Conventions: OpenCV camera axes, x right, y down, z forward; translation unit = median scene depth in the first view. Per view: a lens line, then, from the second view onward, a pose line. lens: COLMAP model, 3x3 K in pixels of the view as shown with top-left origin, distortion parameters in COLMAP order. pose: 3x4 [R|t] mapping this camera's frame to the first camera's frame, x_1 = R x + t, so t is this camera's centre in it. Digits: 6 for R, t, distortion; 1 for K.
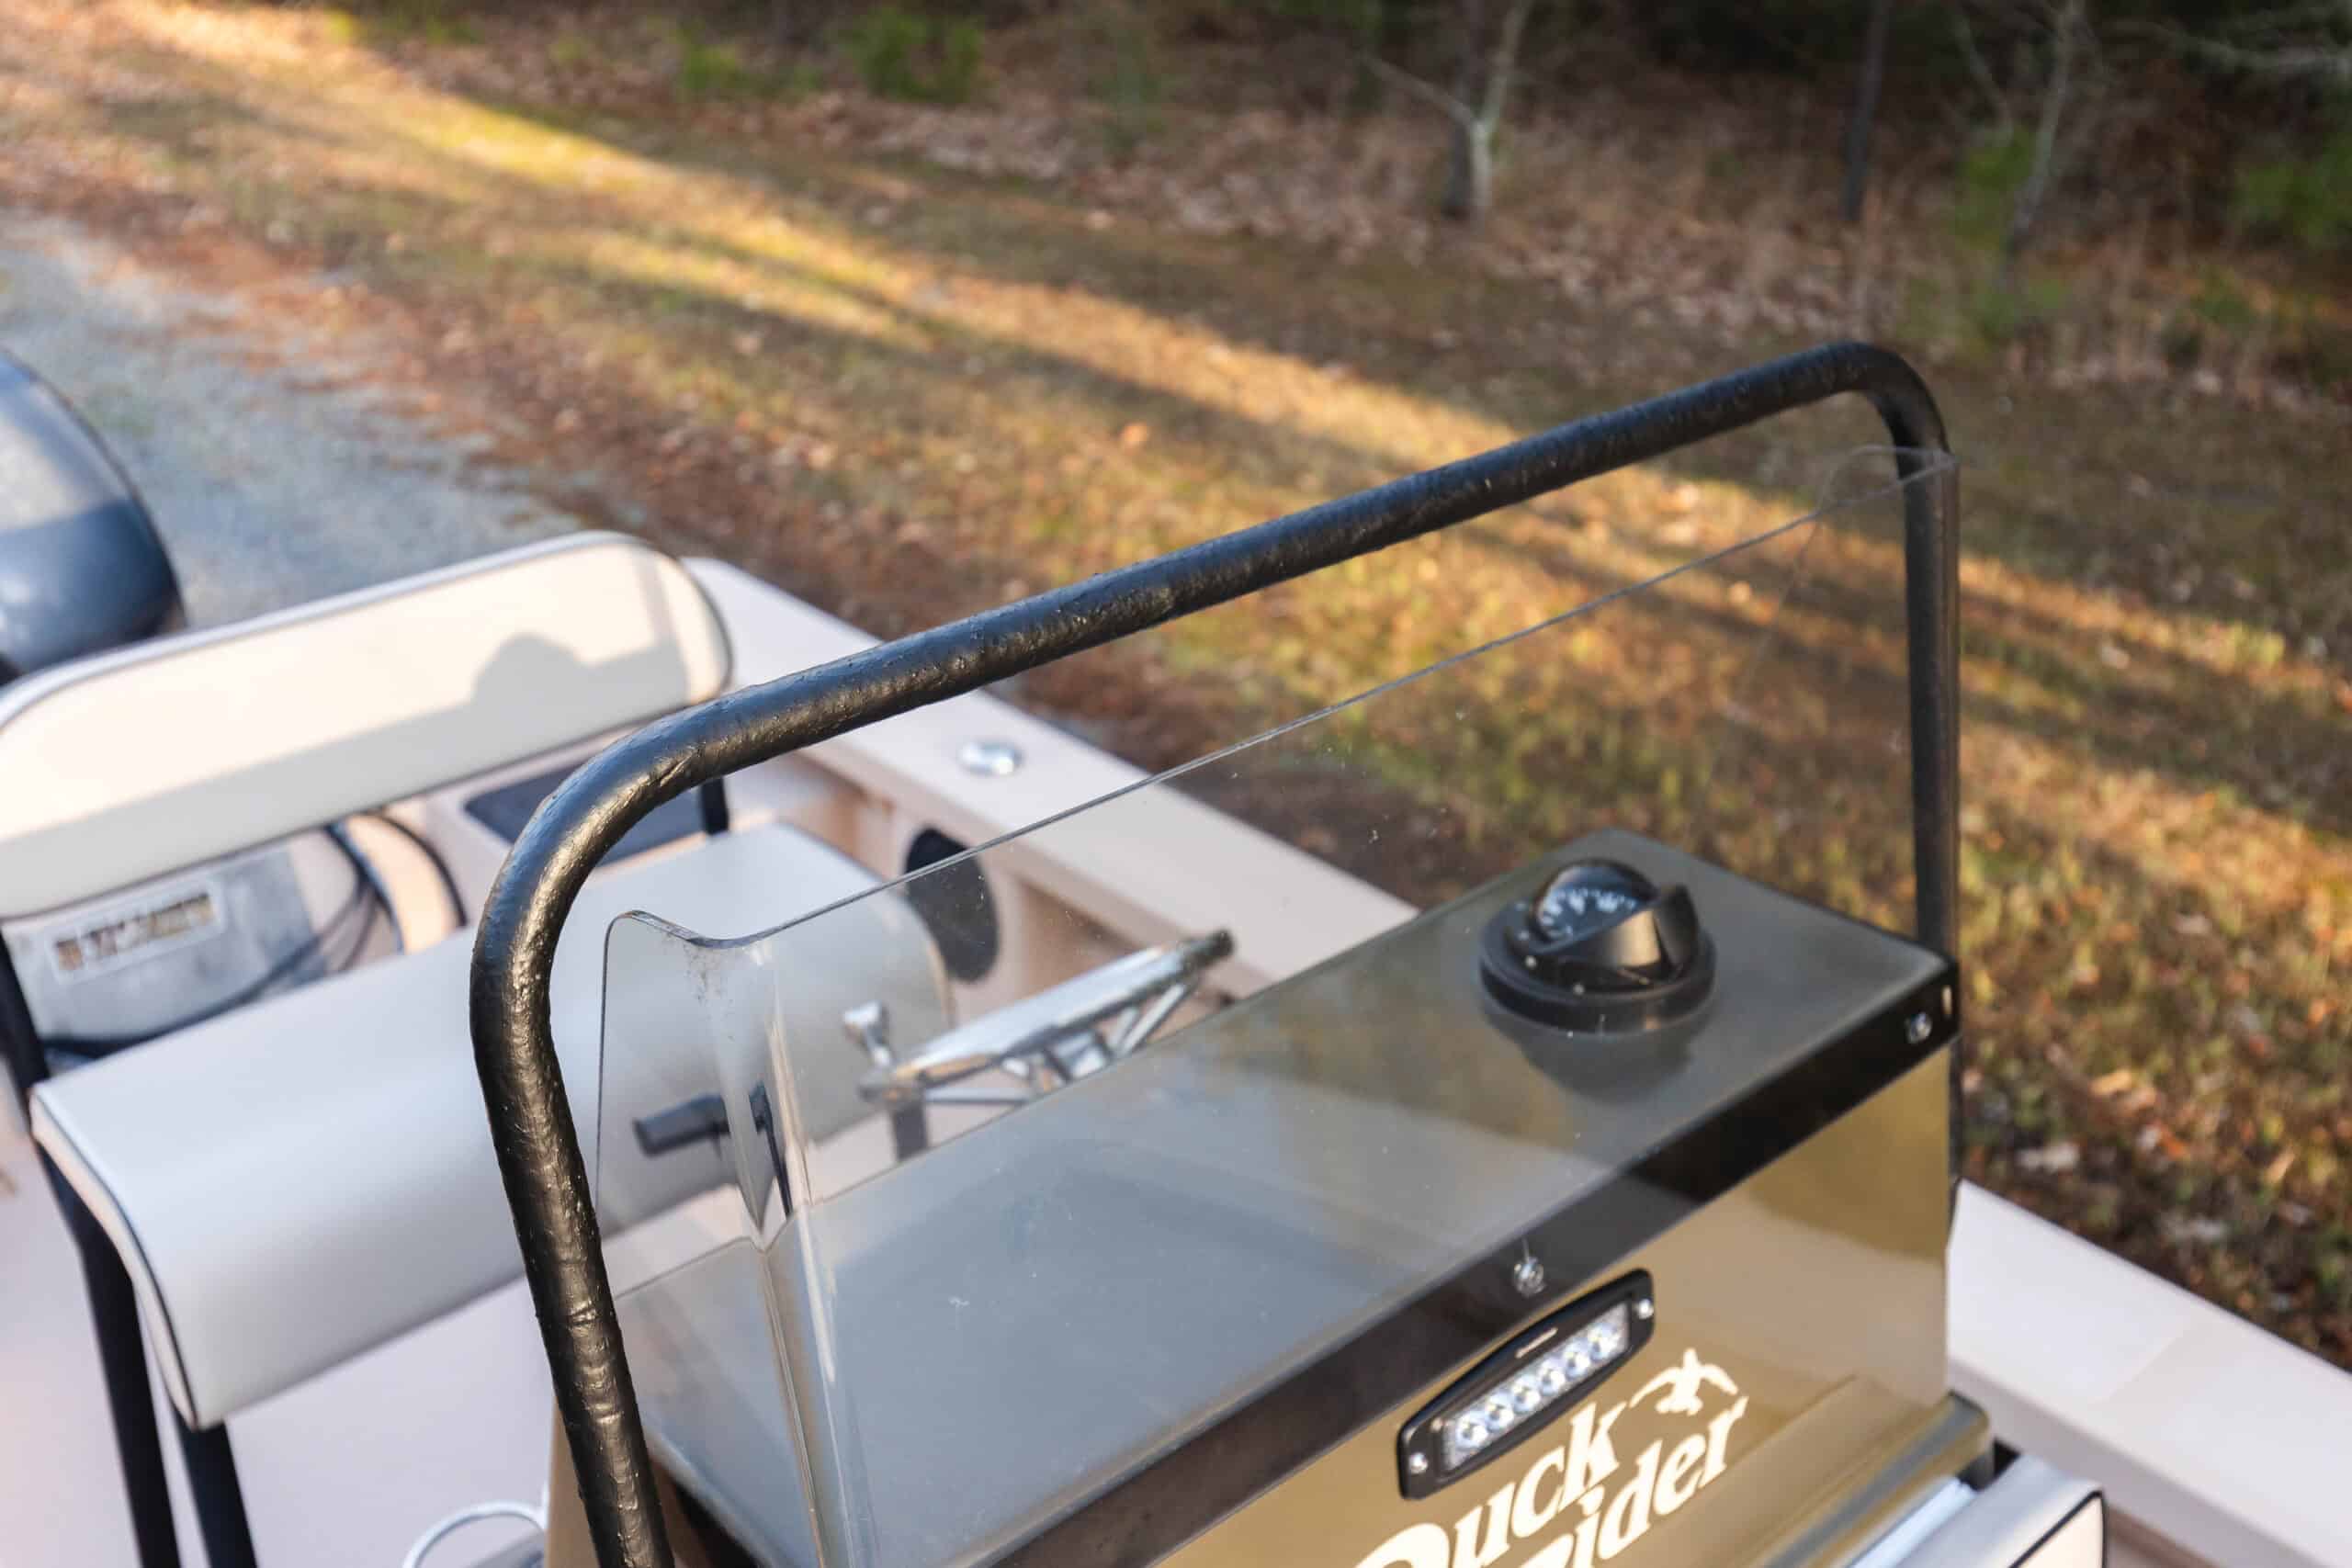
lens RADIAL K [[2246.3, 0, 1189.1], [0, 2246.3, 779.2], [0, 0, 1]] dist [0.007532, 0.000049]
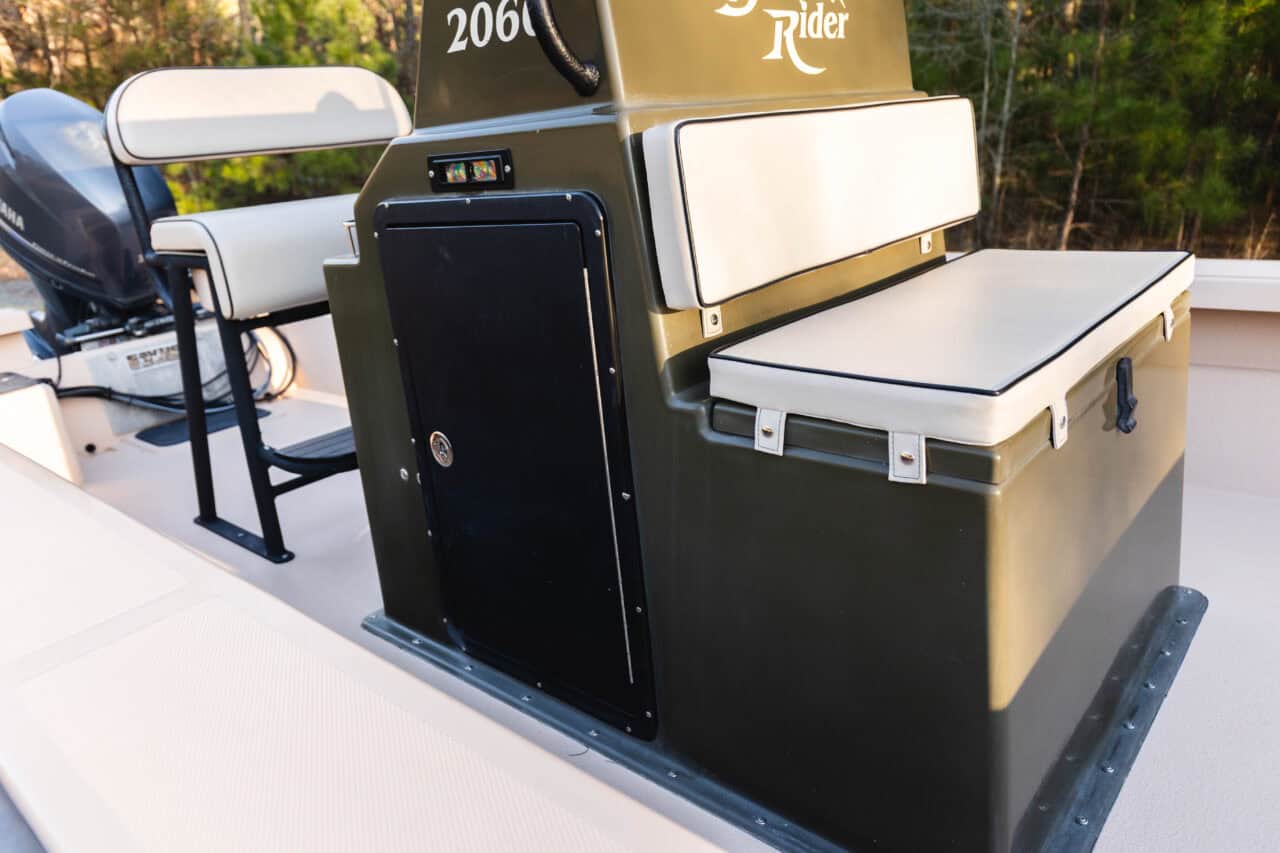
lens RADIAL K [[872.8, 0, 639.1], [0, 872.8, 431.9], [0, 0, 1]] dist [0.005754, 0.000616]
pose [[0.987865, -0.102684, 0.116525, -0.066119], [0.116966, 0.985466, -0.123194, 0.313269], [-0.102181, 0.135328, 0.985518, 0.010851]]
